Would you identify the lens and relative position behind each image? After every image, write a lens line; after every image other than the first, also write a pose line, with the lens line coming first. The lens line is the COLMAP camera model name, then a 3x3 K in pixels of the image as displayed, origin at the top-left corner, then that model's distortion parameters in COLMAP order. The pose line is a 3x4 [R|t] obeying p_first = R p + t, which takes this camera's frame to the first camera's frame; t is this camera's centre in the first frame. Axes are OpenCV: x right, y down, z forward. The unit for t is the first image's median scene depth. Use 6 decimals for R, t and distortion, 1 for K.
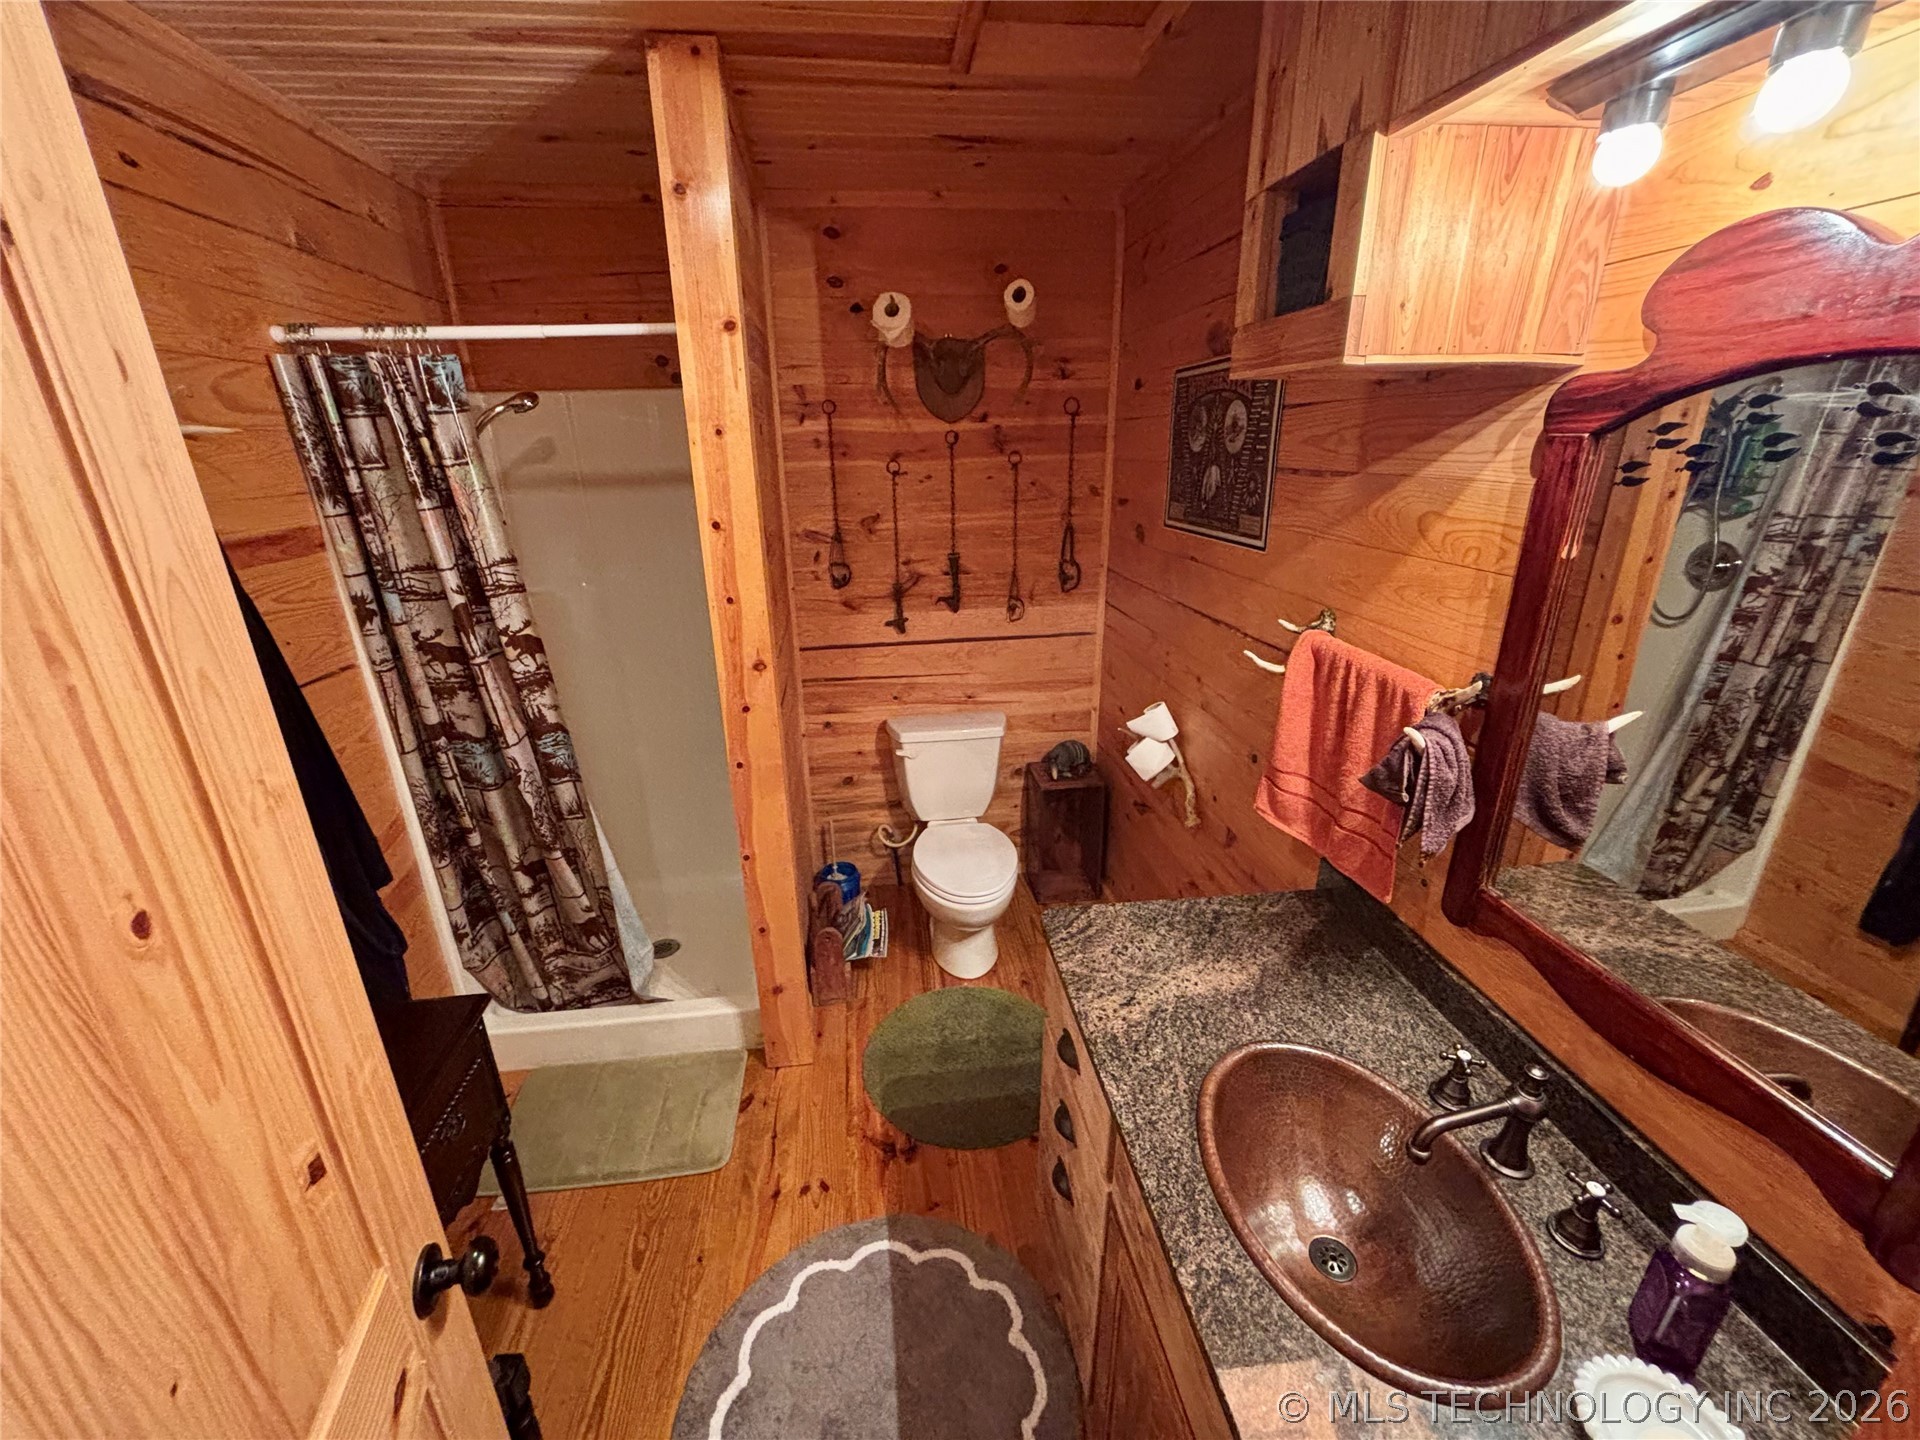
lens RADIAL K [[776.3, 0, 948.3], [0, 776.3, 717.8], [0, 0, 1]] dist [0.002202, 0.000284]
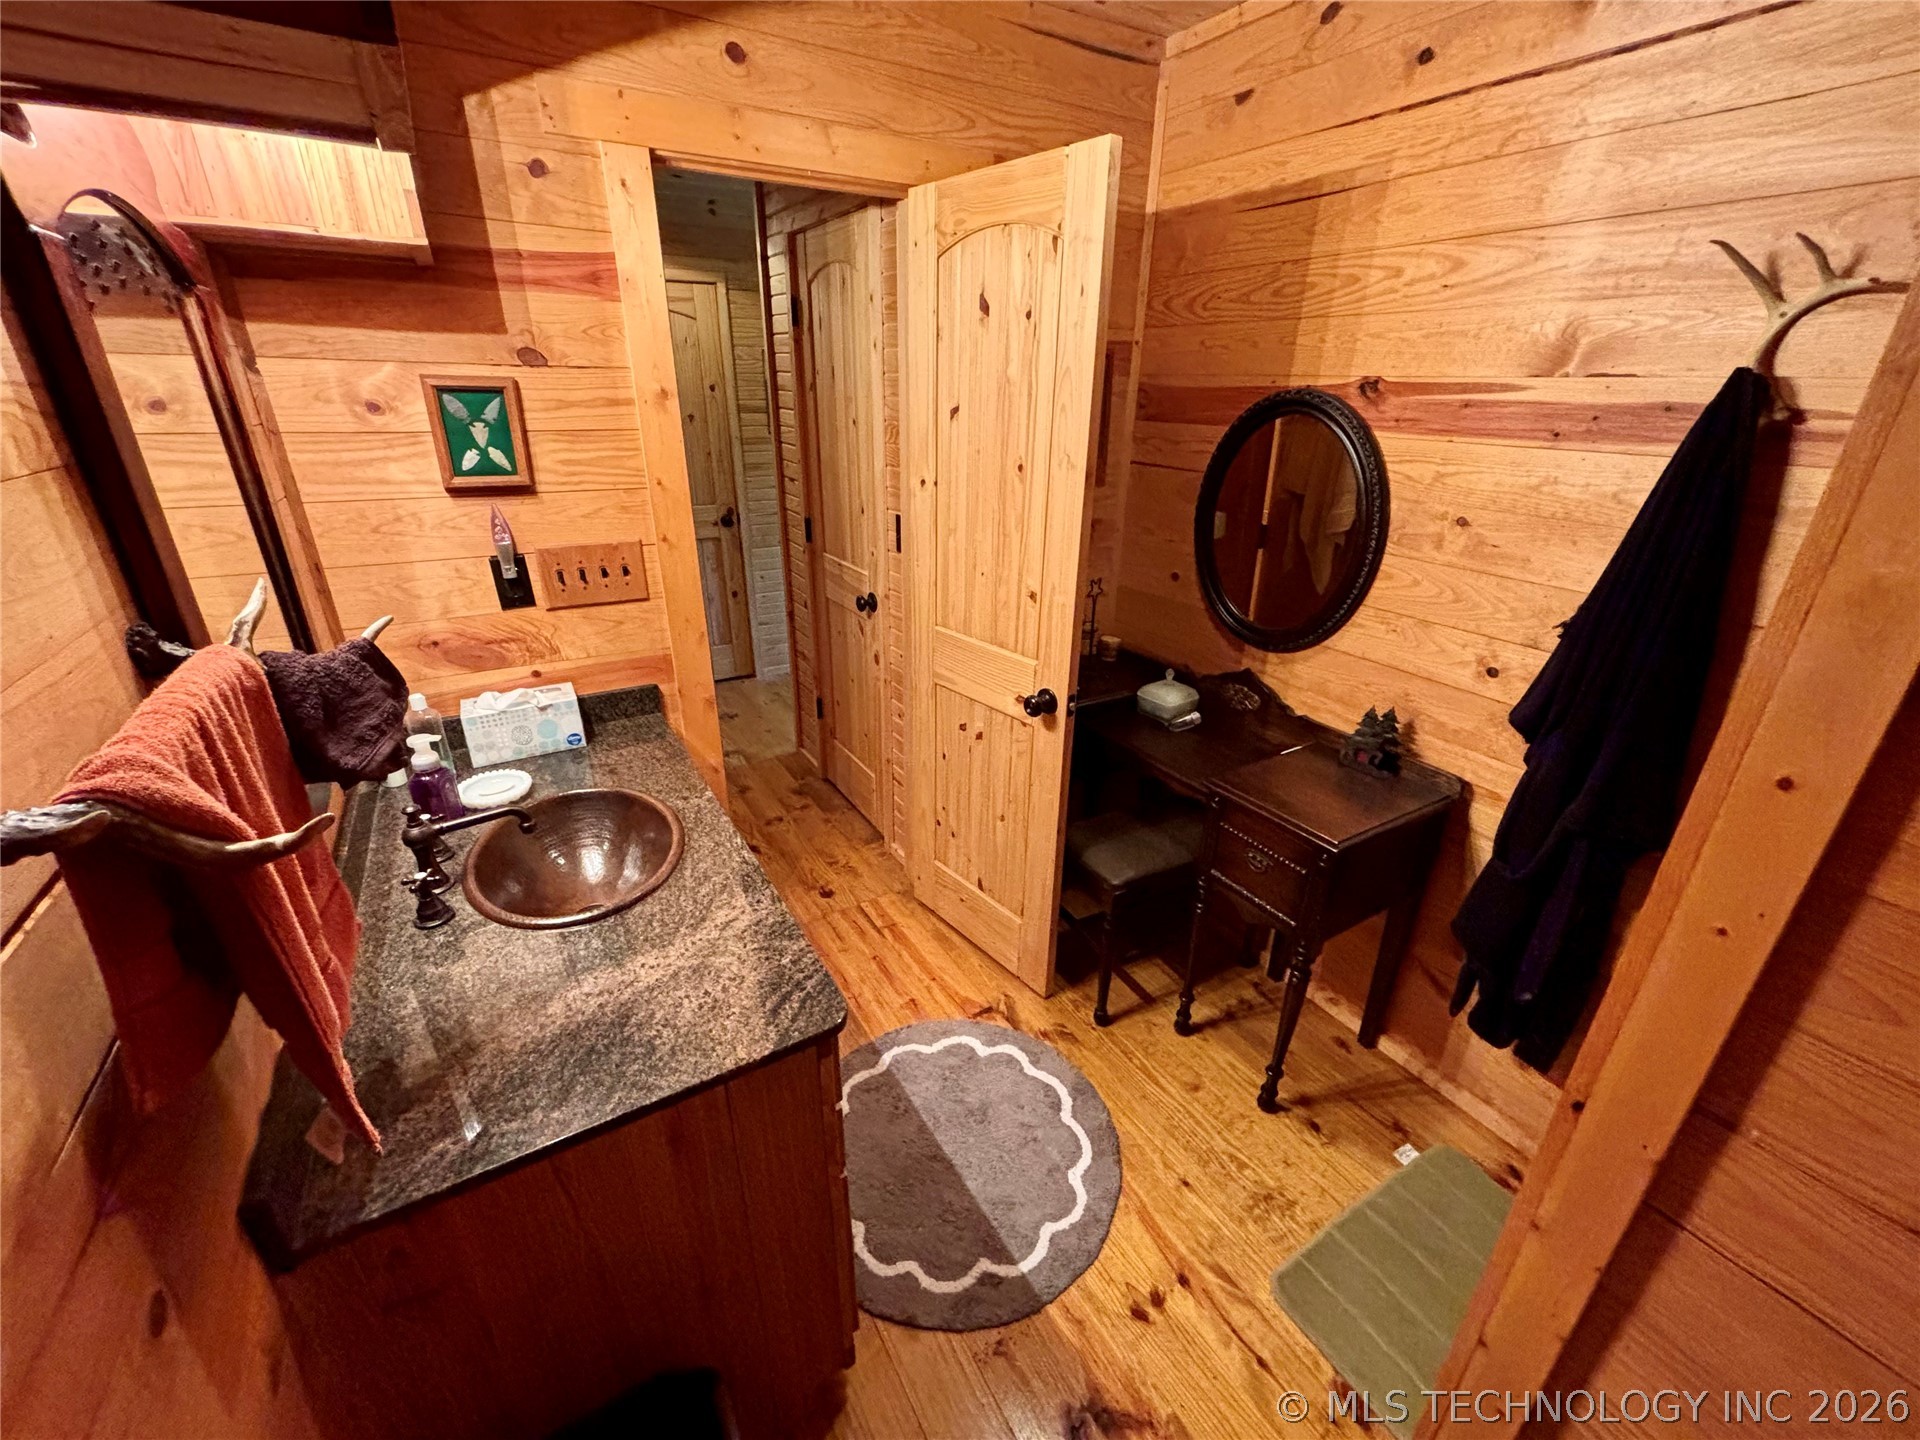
lens RADIAL K [[776.3, 0, 948.3], [0, 776.3, 717.8], [0, 0, 1]] dist [0.002202, 0.000284]
pose [[-0.917110, 0.163848, -0.363404, 0.249742], [-0.127357, 0.743419, 0.656589, -0.398193], [0.377742, 0.648446, -0.660930, 1.349287]]
